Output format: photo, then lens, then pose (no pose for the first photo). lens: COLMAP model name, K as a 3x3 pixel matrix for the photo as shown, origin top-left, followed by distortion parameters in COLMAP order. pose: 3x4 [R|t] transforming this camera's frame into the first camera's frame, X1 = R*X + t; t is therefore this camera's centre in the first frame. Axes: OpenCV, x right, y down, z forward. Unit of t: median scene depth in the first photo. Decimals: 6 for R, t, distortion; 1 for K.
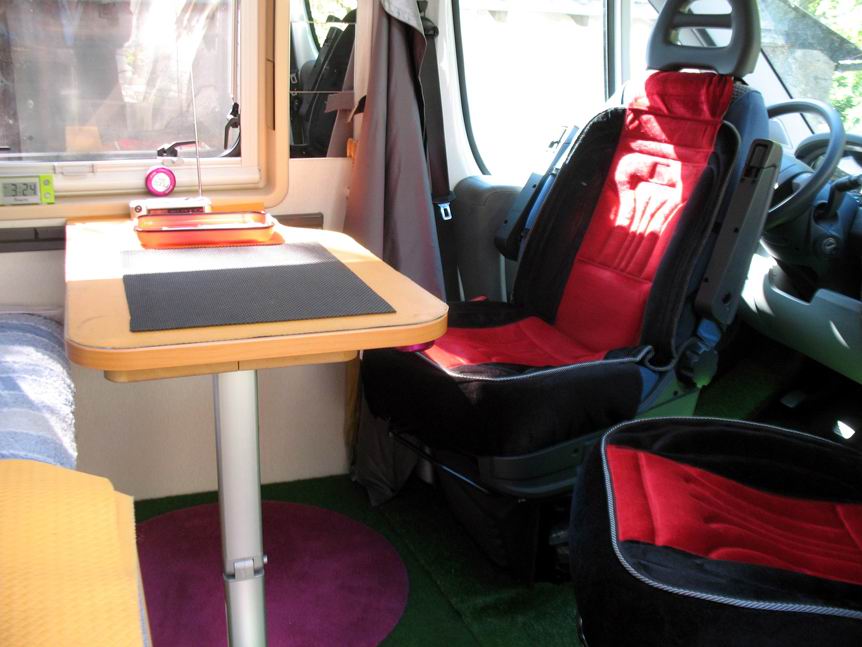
lens RADIAL K [[881.0, 0, 431.0], [0, 881.0, 323.5], [0, 0, 1]] dist [-0.137535, 0.023969]
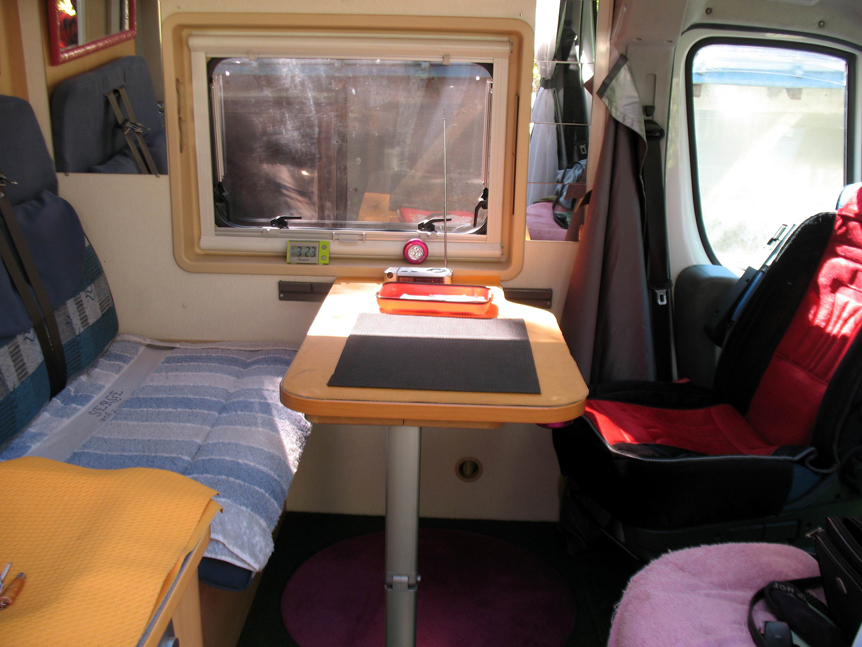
lens RADIAL K [[881.0, 0, 431.0], [0, 881.0, 323.5], [0, 0, 1]] dist [-0.137535, 0.023969]
pose [[0.922528, 0.095096, -0.374031, 0.175812], [-0.110917, 0.993609, -0.020952, -0.044350], [0.369648, 0.060815, 0.927180, -0.113529]]
